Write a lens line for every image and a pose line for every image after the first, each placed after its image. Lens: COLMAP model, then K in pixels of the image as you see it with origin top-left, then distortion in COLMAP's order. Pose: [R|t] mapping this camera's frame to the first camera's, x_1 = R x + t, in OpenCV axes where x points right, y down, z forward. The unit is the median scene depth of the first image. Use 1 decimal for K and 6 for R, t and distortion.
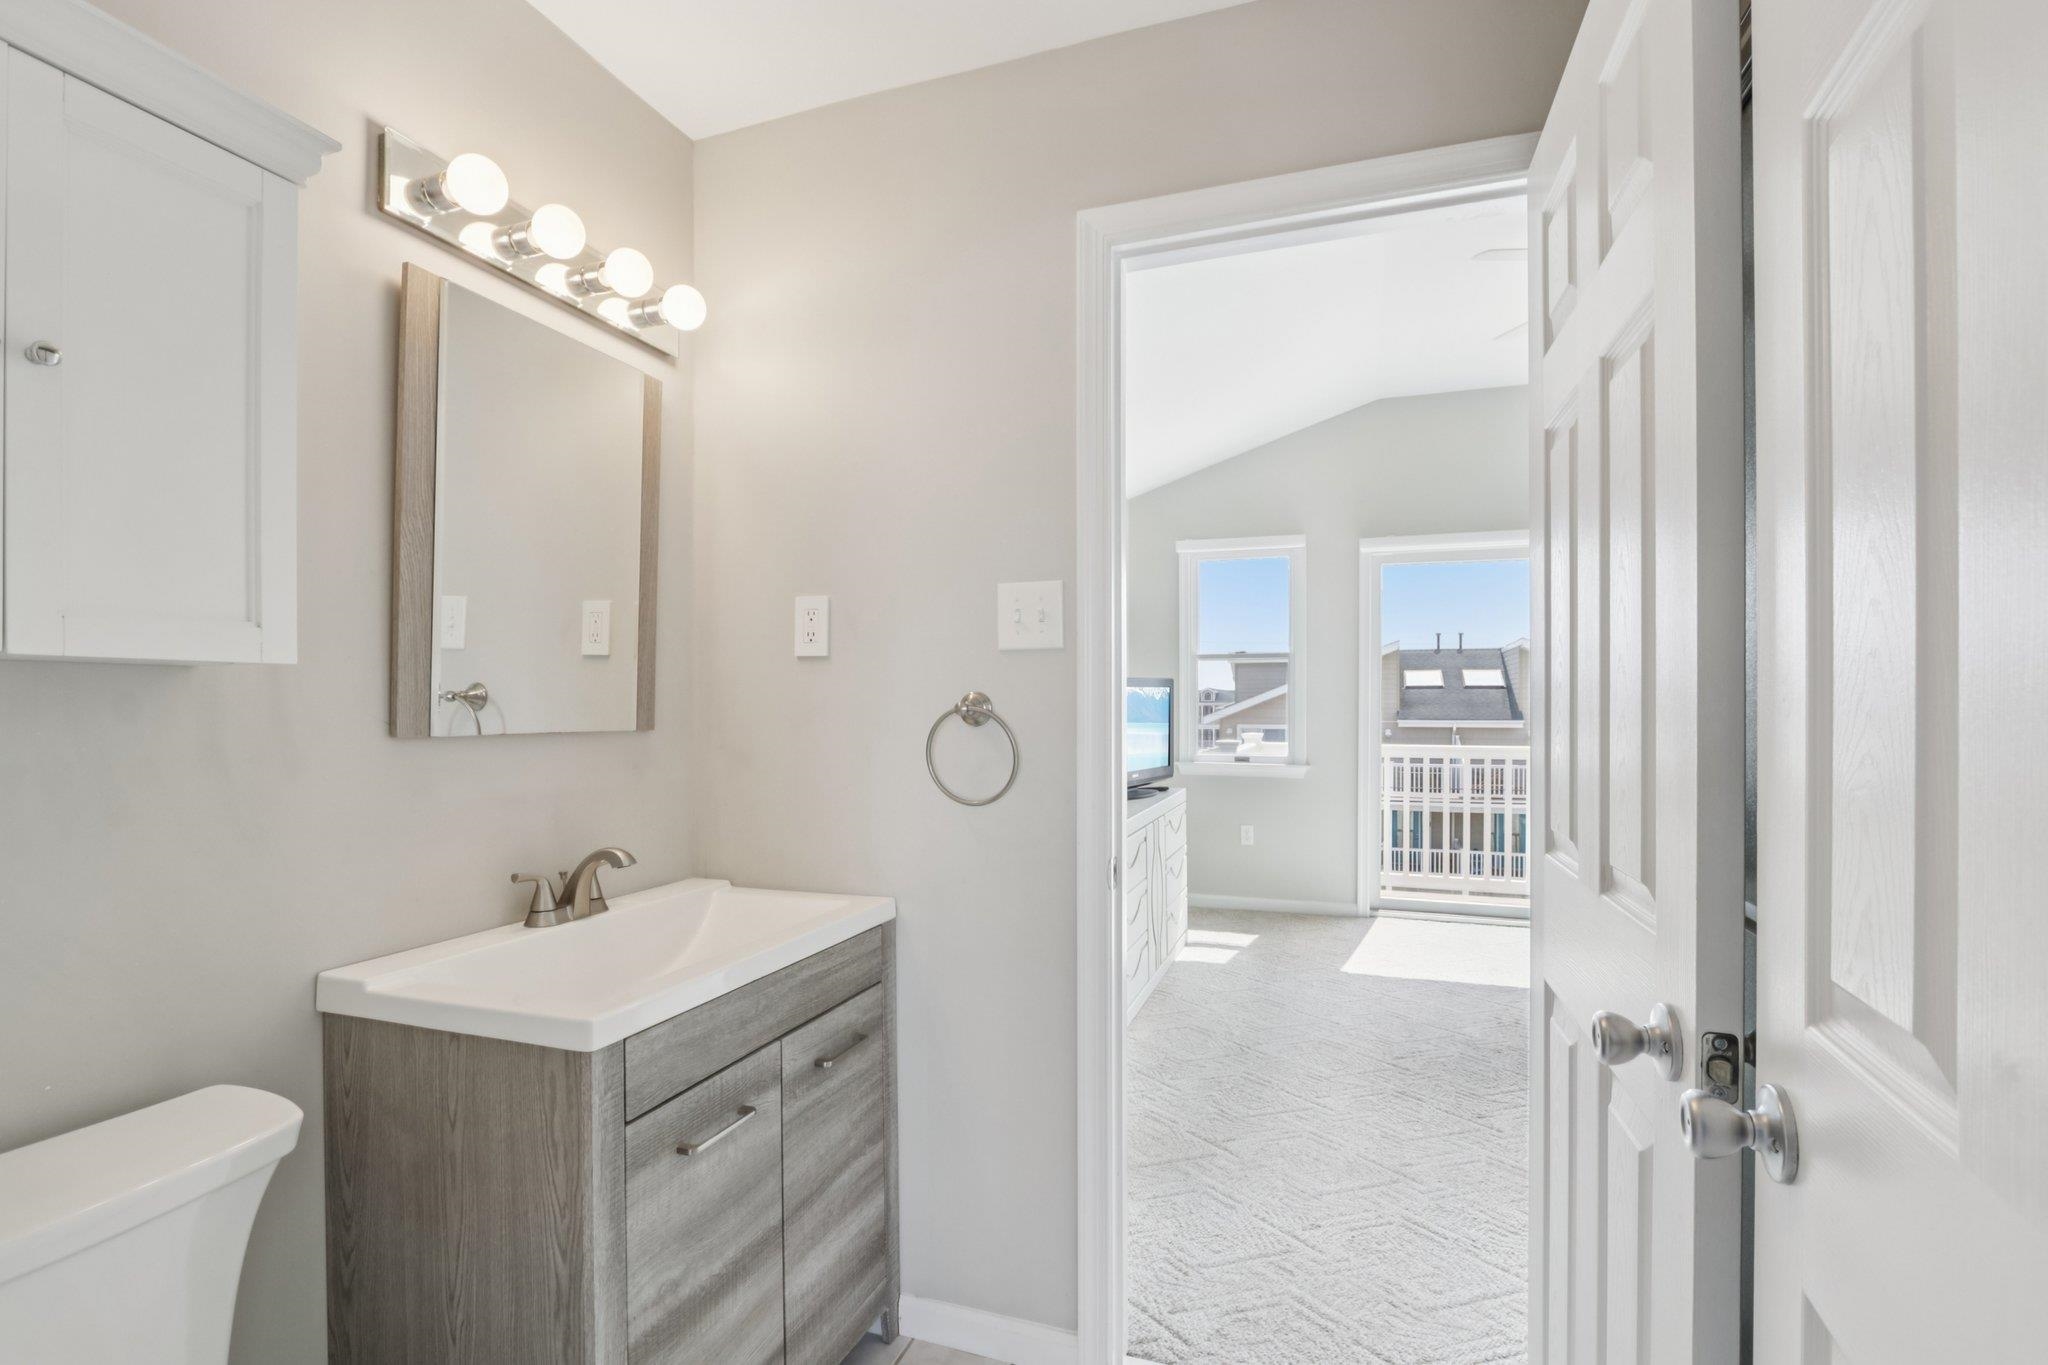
lens RADIAL K [[944.8, 0, 1012.2], [0, 944.8, 694.8], [0, 0, 1]] dist [-0.014146, 0.000055]
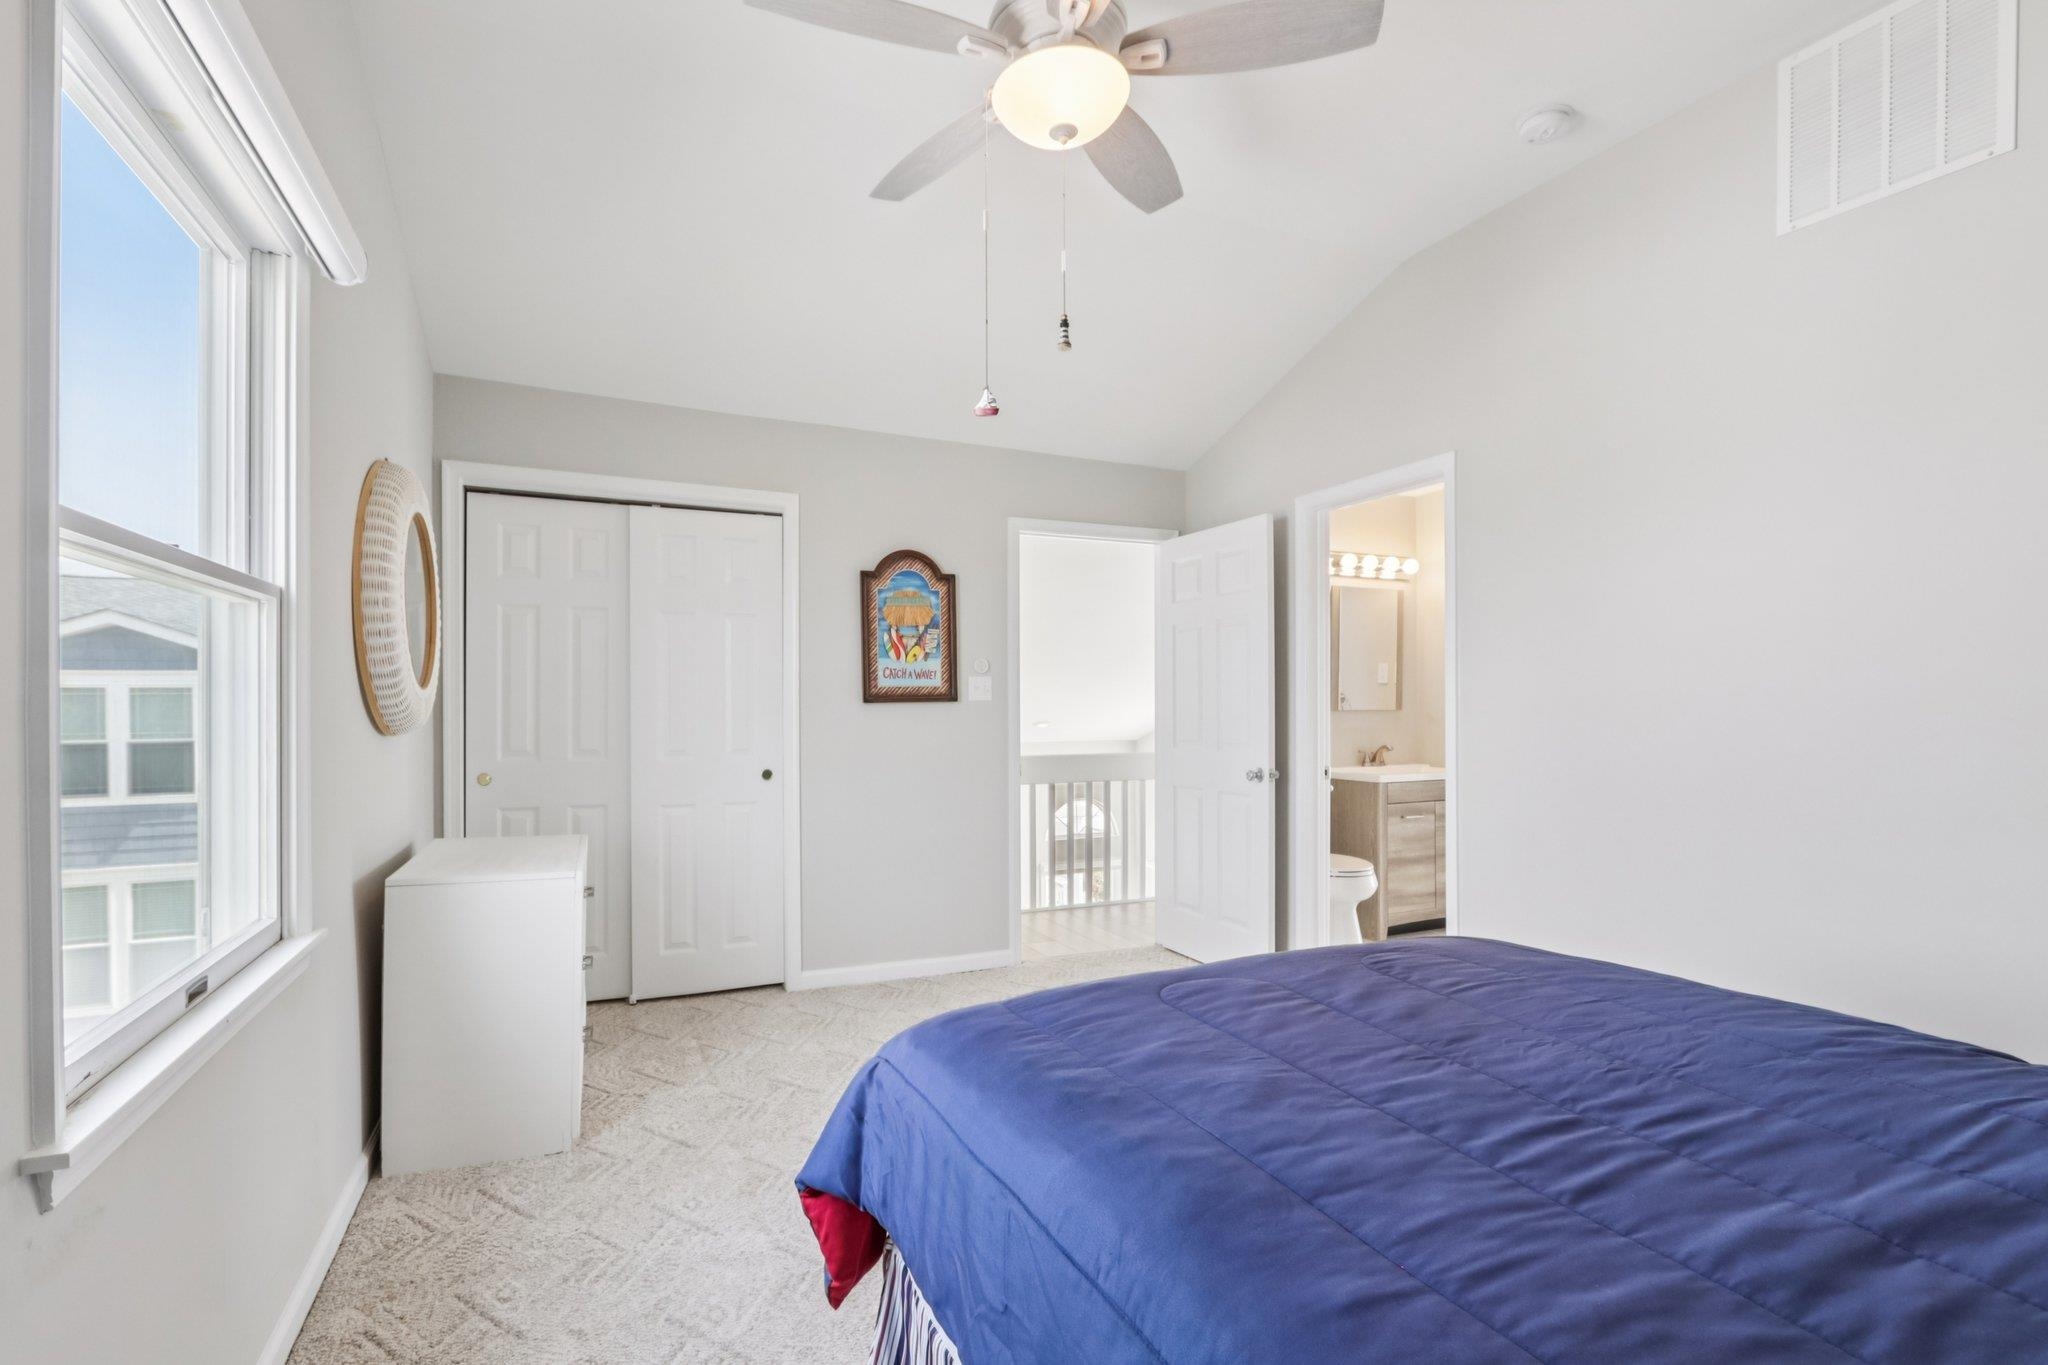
lens RADIAL K [[944.8, 0, 1012.2], [0, 944.8, 694.8], [0, 0, 1]] dist [-0.014146, 0.000055]
pose [[0.692510, 0.001598, -0.721406, 1.015454], [0.005302, 0.999959, 0.007305, -0.039641], [0.721389, -0.008884, 0.692473, -2.161269]]
